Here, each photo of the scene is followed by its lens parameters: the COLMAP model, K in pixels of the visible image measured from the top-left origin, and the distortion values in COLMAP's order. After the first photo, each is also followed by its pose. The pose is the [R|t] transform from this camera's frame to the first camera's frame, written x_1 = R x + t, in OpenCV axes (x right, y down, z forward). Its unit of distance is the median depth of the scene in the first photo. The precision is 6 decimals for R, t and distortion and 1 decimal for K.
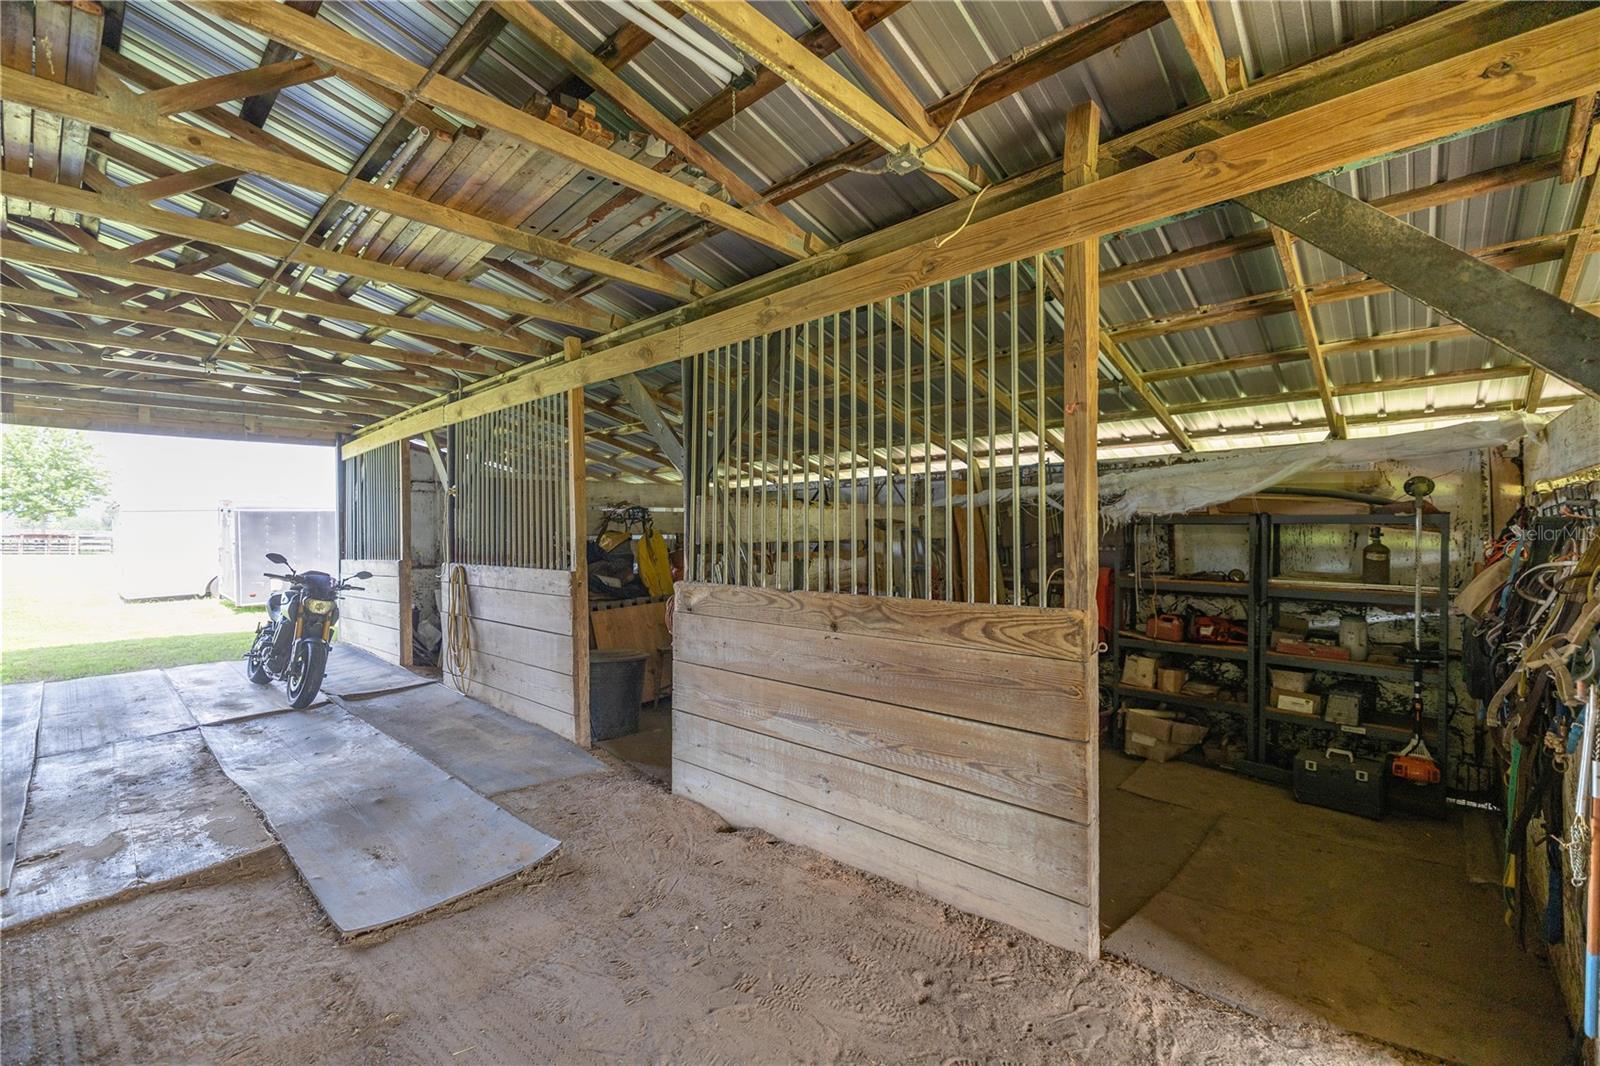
lens RADIAL K [[669.4, 0, 785.9], [0, 669.4, 531.5], [0, 0, 1]] dist [0.002075, 0.000215]
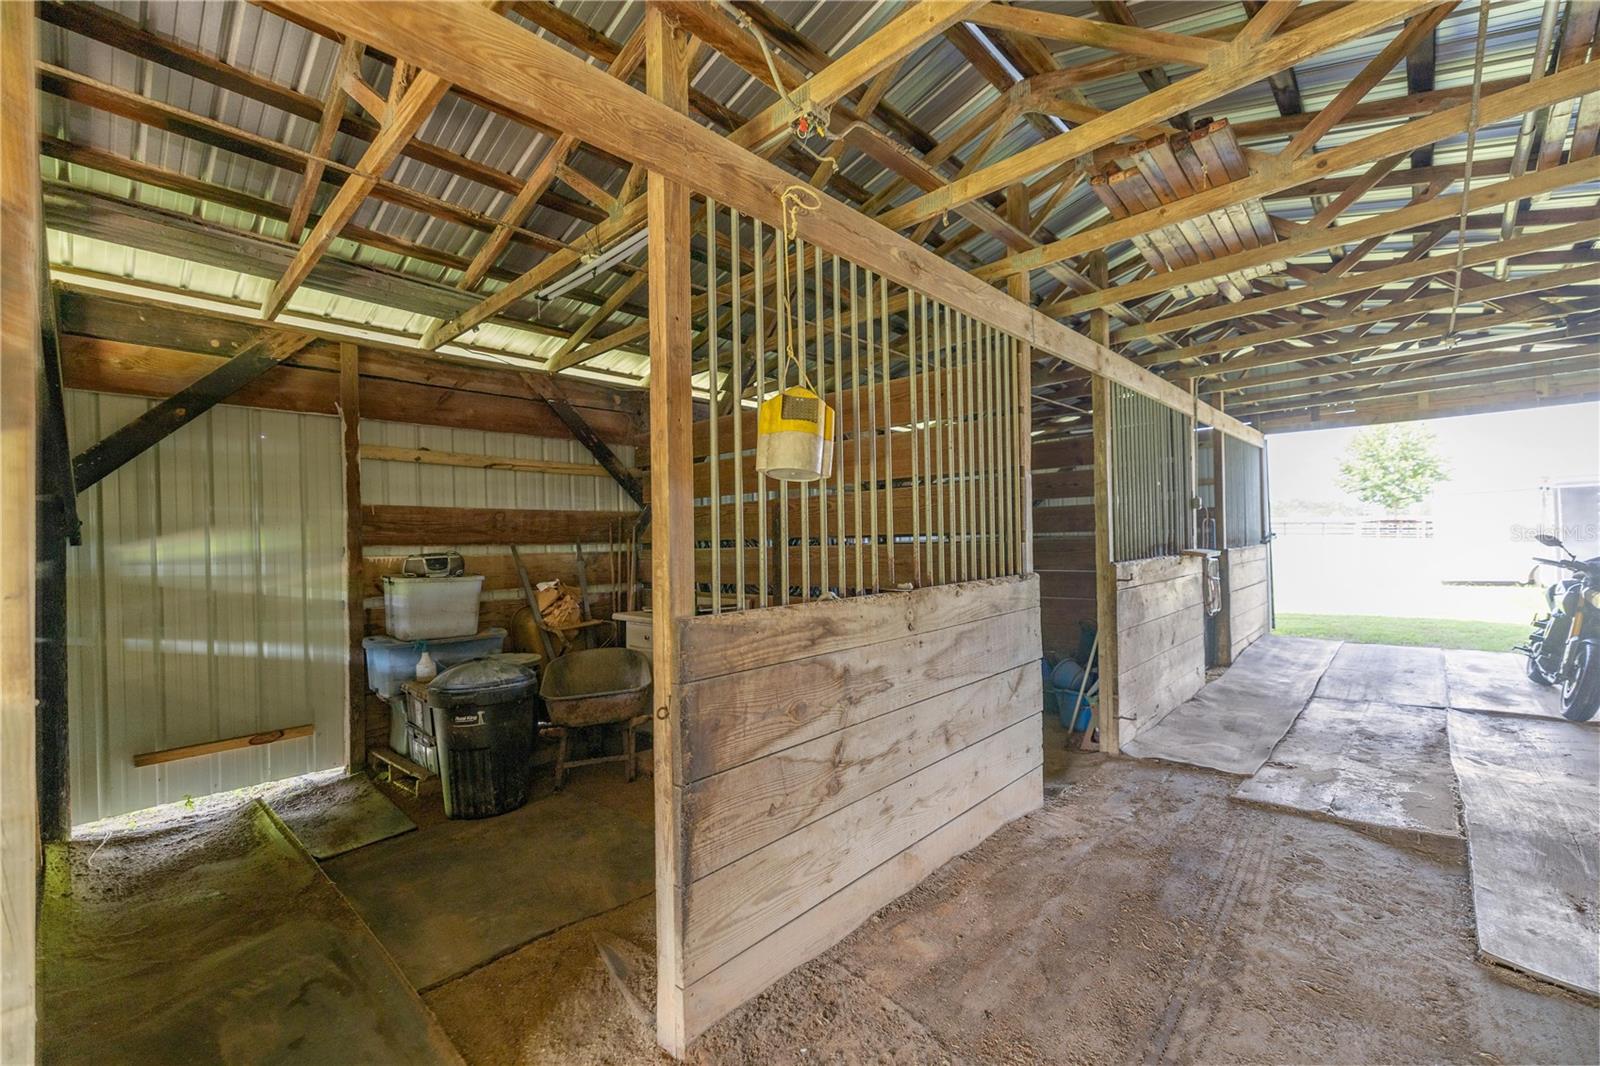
lens RADIAL K [[669.4, 0, 804.8], [0, 669.4, 532.5], [0, 0, 1]] dist [0.002075, 0.000215]
pose [[0.013013, 0.003087, -0.999911, 0.136316], [0.021844, 0.999756, 0.003371, 0.009035], [0.999677, -0.021886, 0.012942, 0.056392]]
